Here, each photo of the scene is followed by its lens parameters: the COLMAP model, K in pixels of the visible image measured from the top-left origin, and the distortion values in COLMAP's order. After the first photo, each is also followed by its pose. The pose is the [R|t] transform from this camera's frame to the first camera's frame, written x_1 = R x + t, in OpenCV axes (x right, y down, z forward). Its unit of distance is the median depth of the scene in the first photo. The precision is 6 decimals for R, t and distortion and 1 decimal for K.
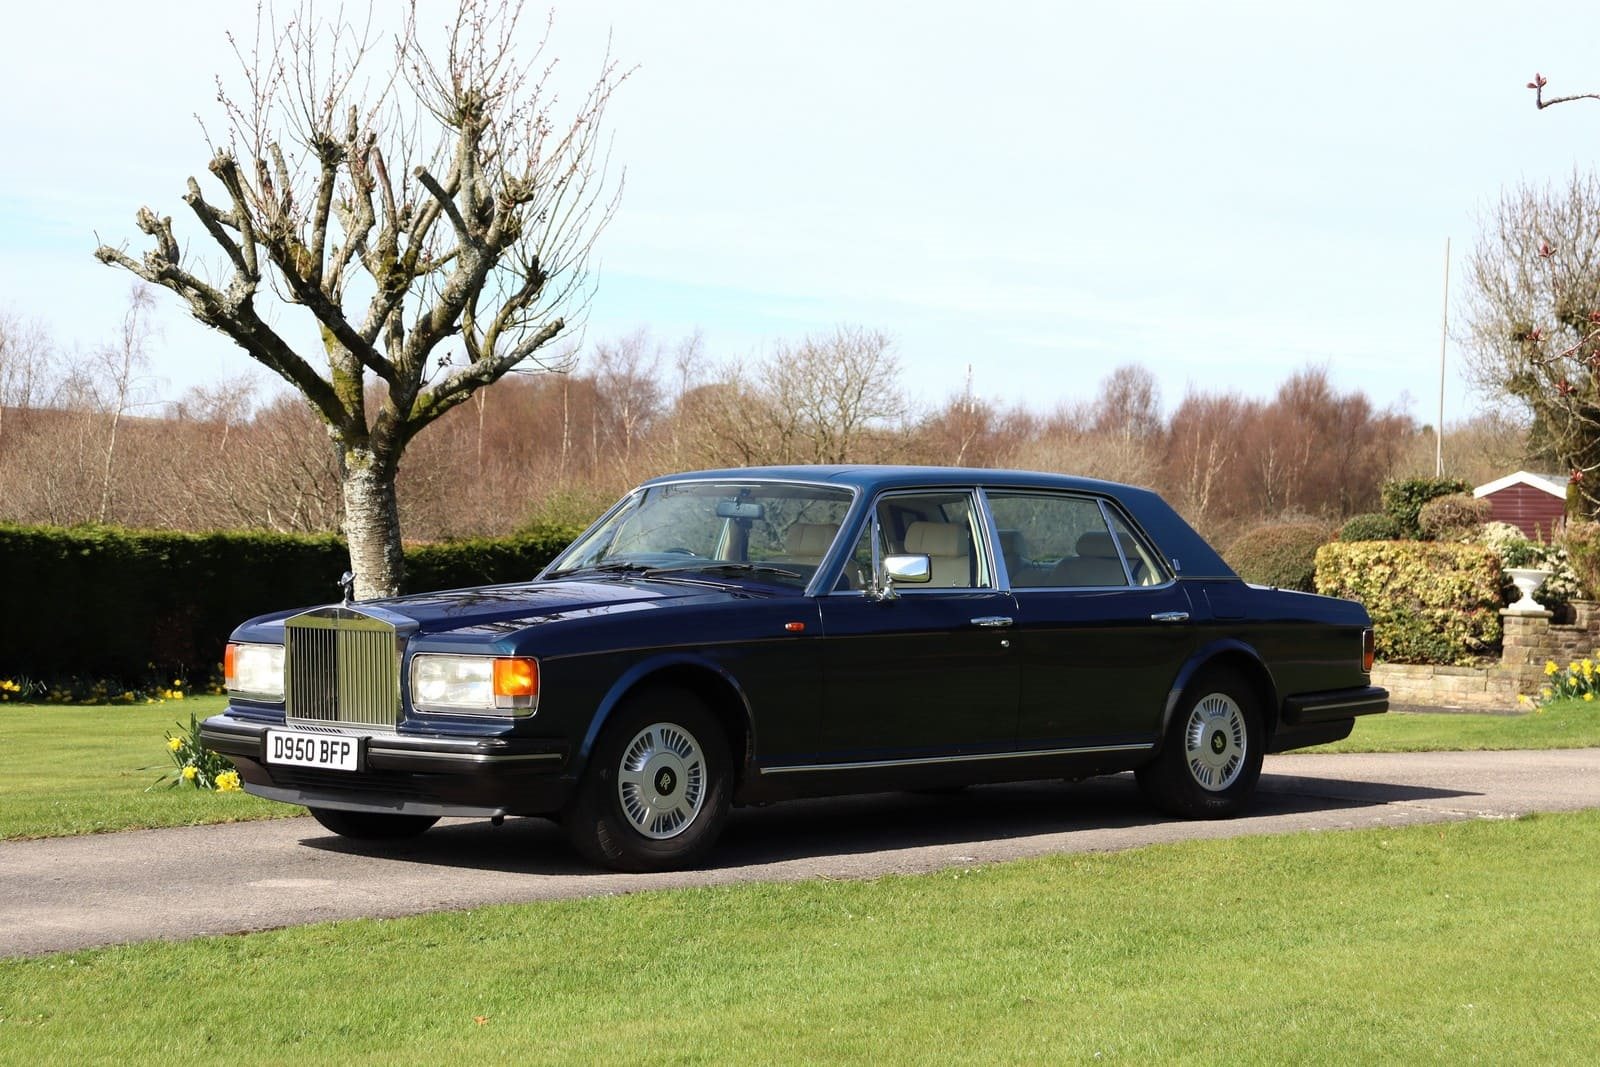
lens RADIAL K [[3258.9, 0, 784.4], [0, 3258.9, 542.3], [0, 0, 1]] dist [0.318369, 0.257867]
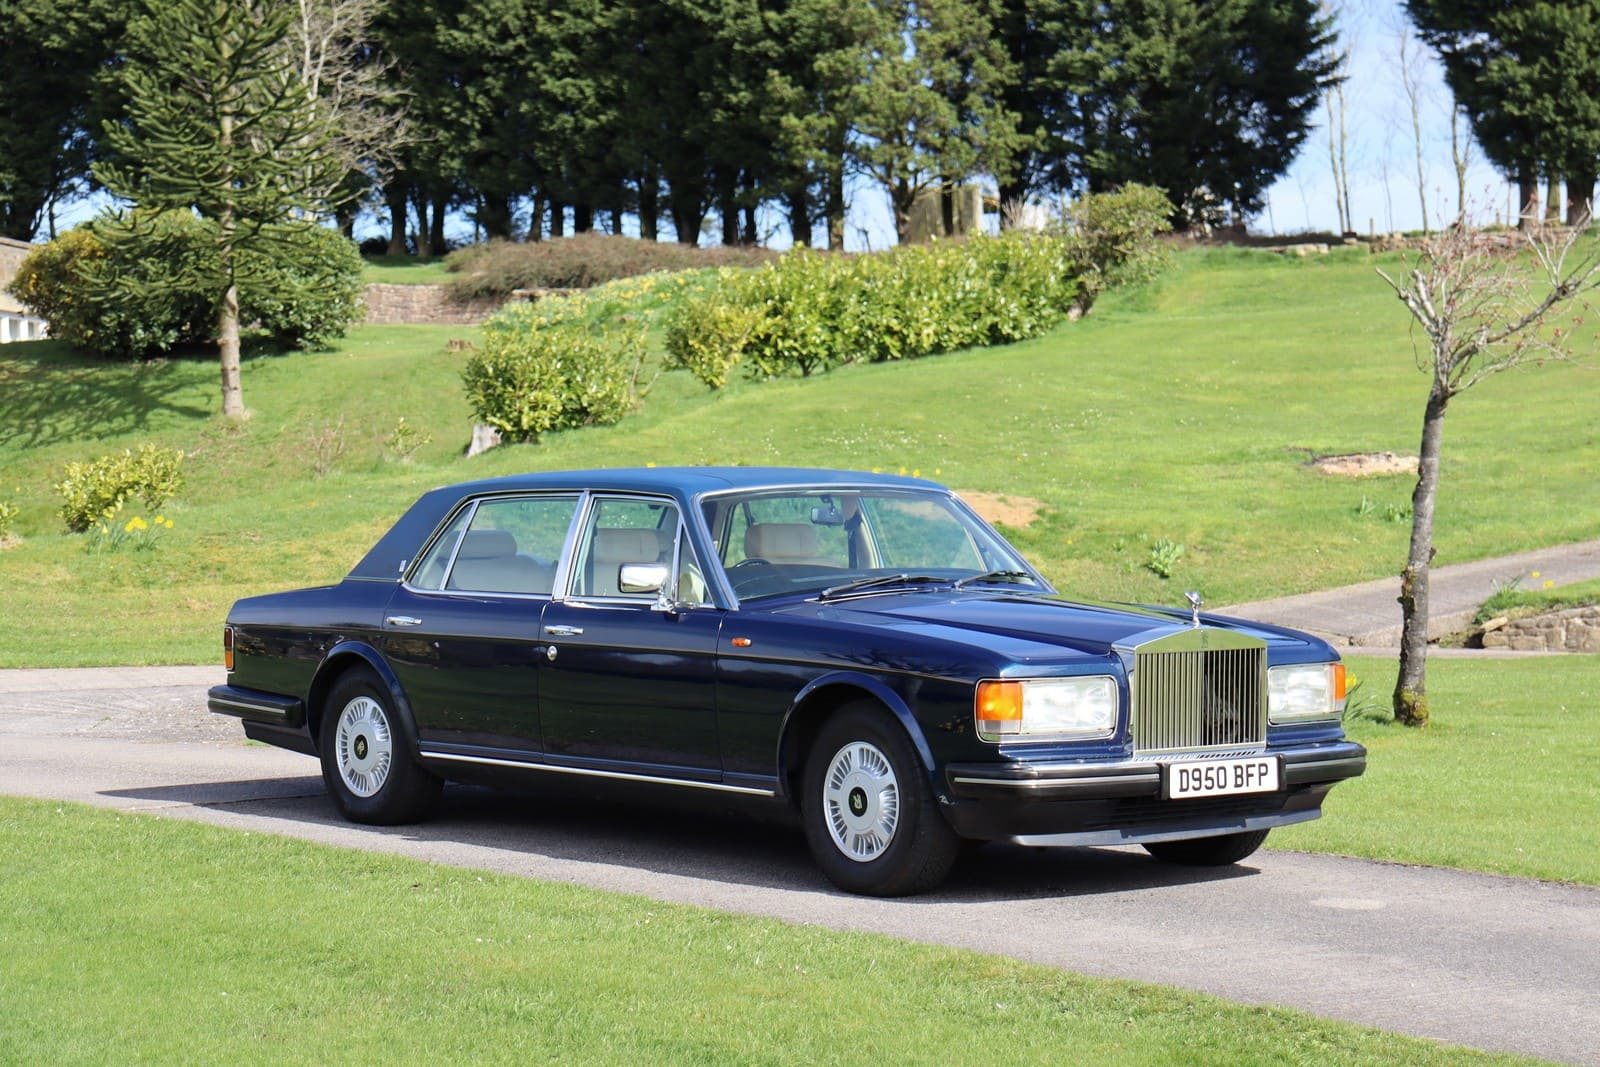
lens RADIAL K [[3622.0, 0, 777.3], [0, 3622.0, 545.1], [0, 0, 1]] dist [0.394067, 0.760139]
pose [[0.082134, -0.033355, 0.996063, -0.818197], [0.010018, 0.999417, 0.032641, -0.027673], [-0.996571, 0.007298, 0.082421, 0.697337]]
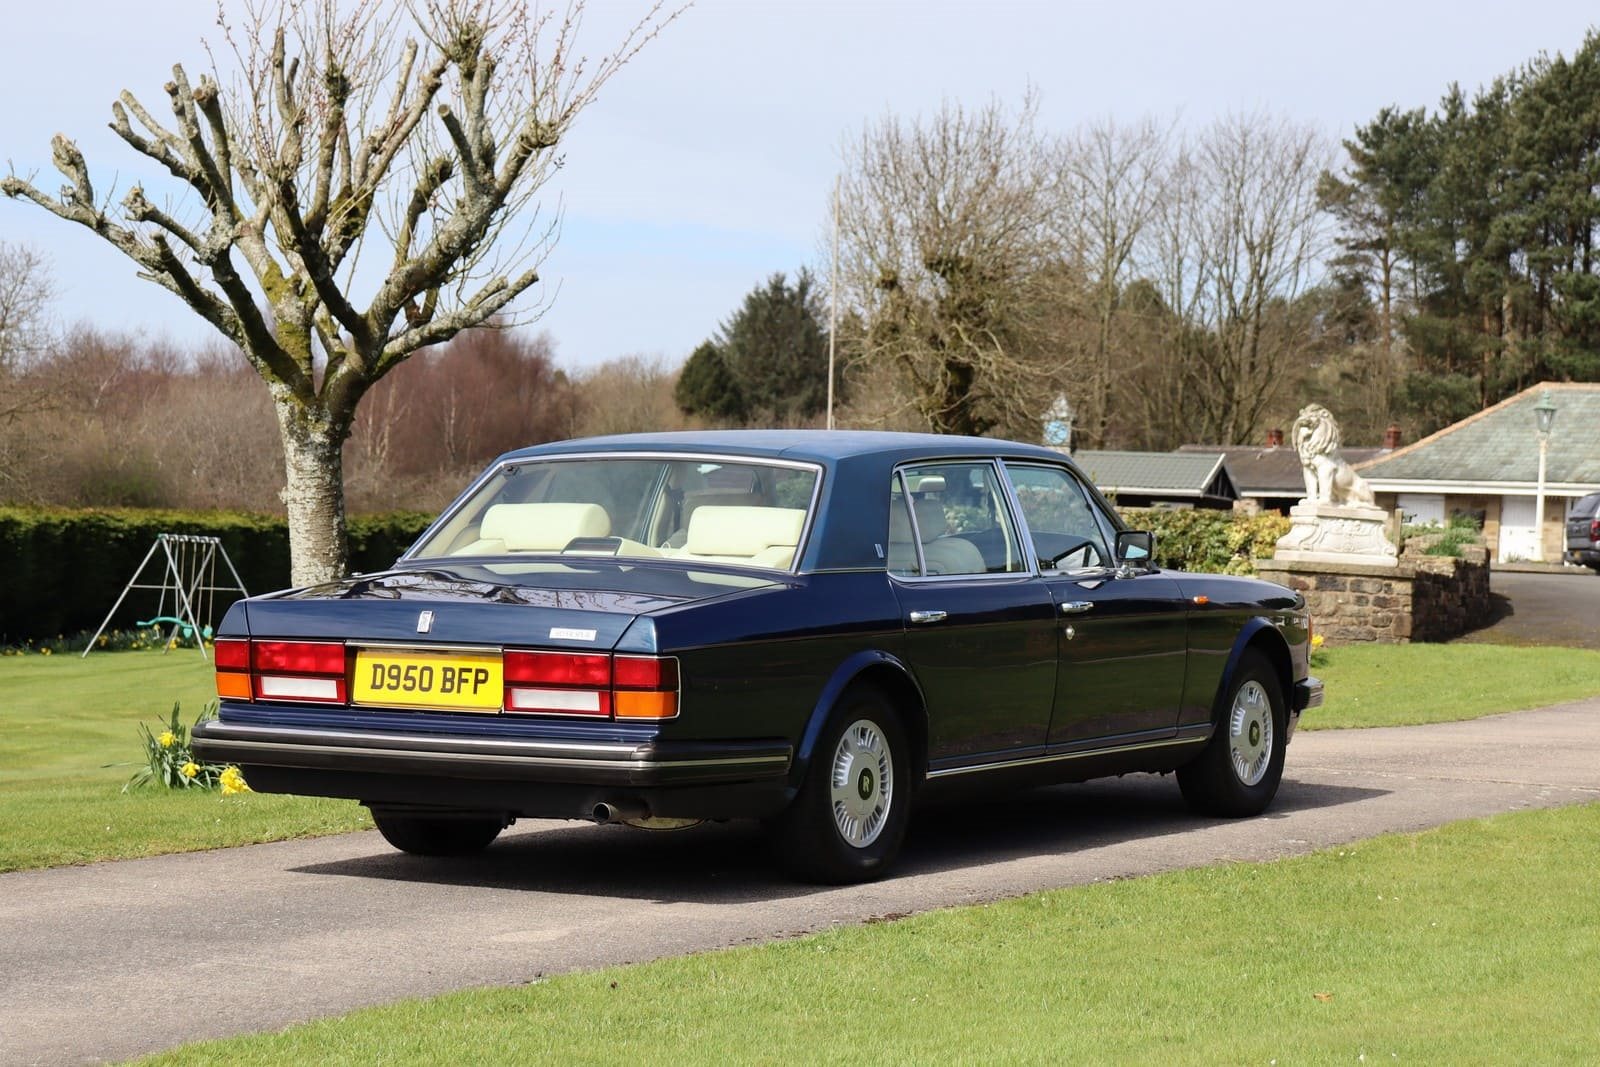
lens RADIAL K [[3802.3, 0, 795.6], [0, 3802.3, 533.5], [0, 0, 1]] dist [0.396219, 0.622282]
pose [[0.963896, 0.001421, 0.266274, -0.280794], [-0.003754, 0.999959, 0.008255, -0.003809], [-0.266251, -0.008956, 0.963862, -0.053738]]
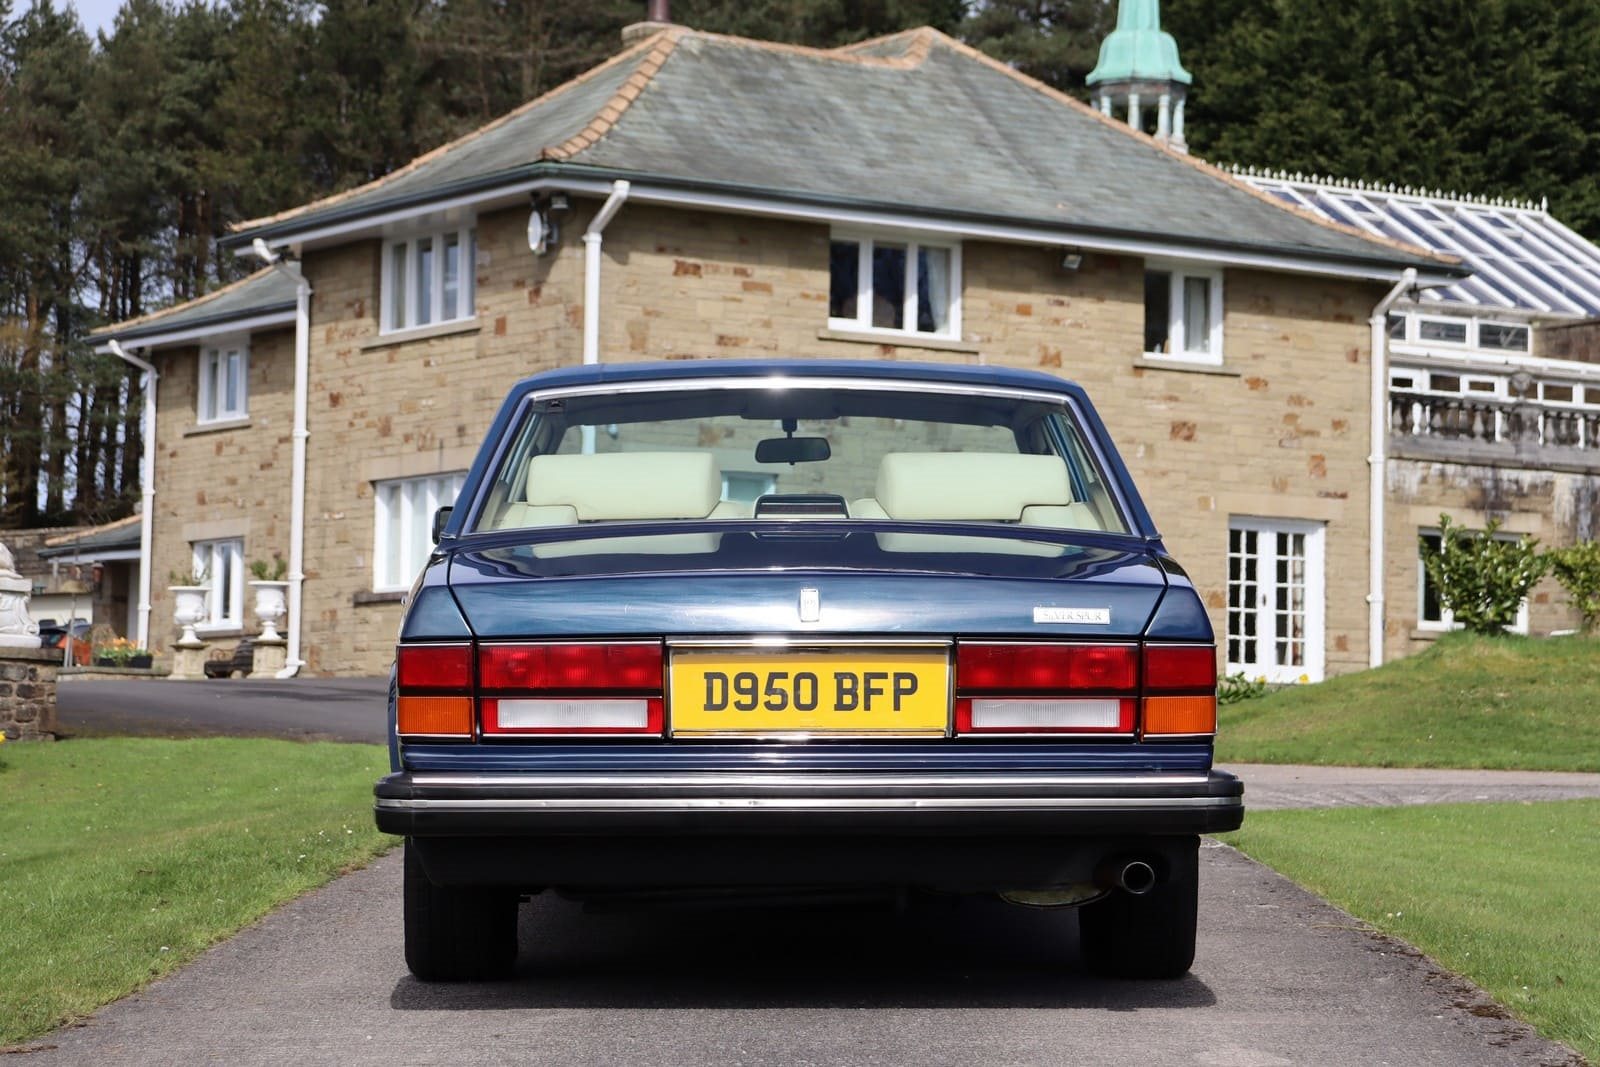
lens RADIAL K [[4094.8, 0, 849.7], [0, 4094.8, 526.1], [0, 0, 1]] dist [0.465529, 0.225368]
pose [[0.676181, 0.007770, 0.736695, -0.515829], [0.013008, 0.999663, -0.022483, 0.019274], [-0.736621, 0.024785, 0.675852, 0.285881]]
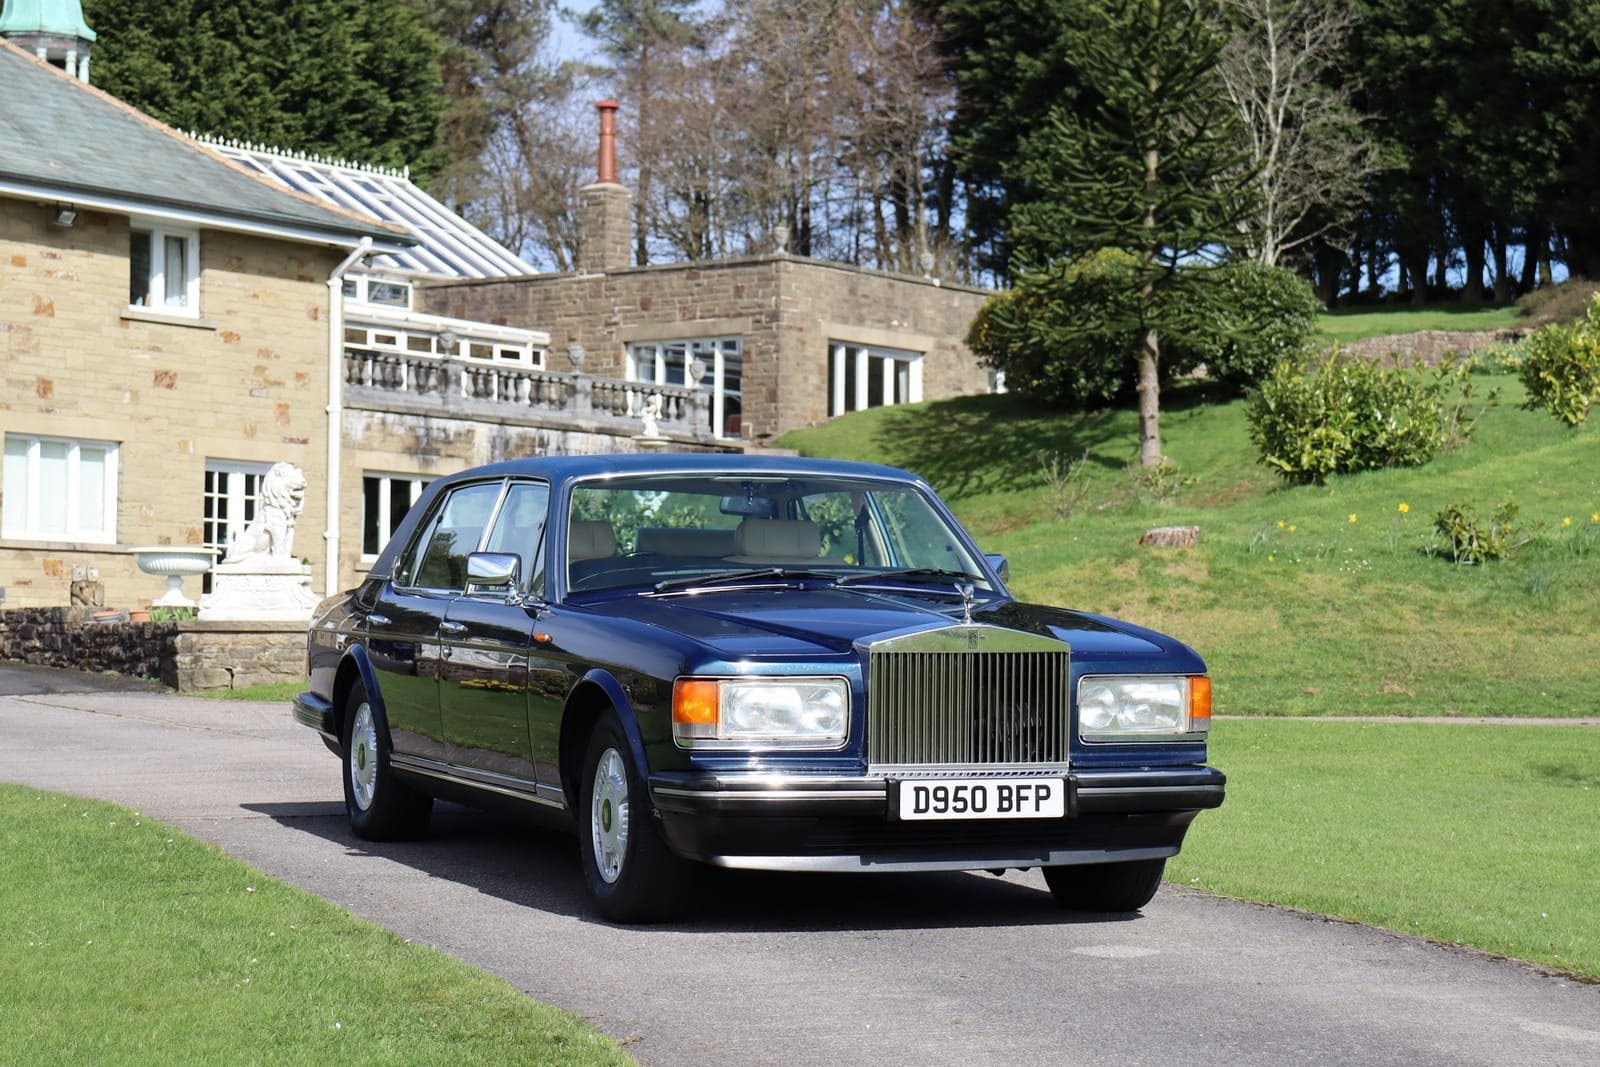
lens RADIAL K [[3831.5, 0, 785.4], [0, 3831.5, 536.0], [0, 0, 1]] dist [0.408941, 1.241706]
pose [[0.408819, -0.007475, 0.912585, -0.704181], [0.004409, 0.999971, 0.006215, -0.006355], [-0.912605, 0.001483, 0.408840, 0.433287]]
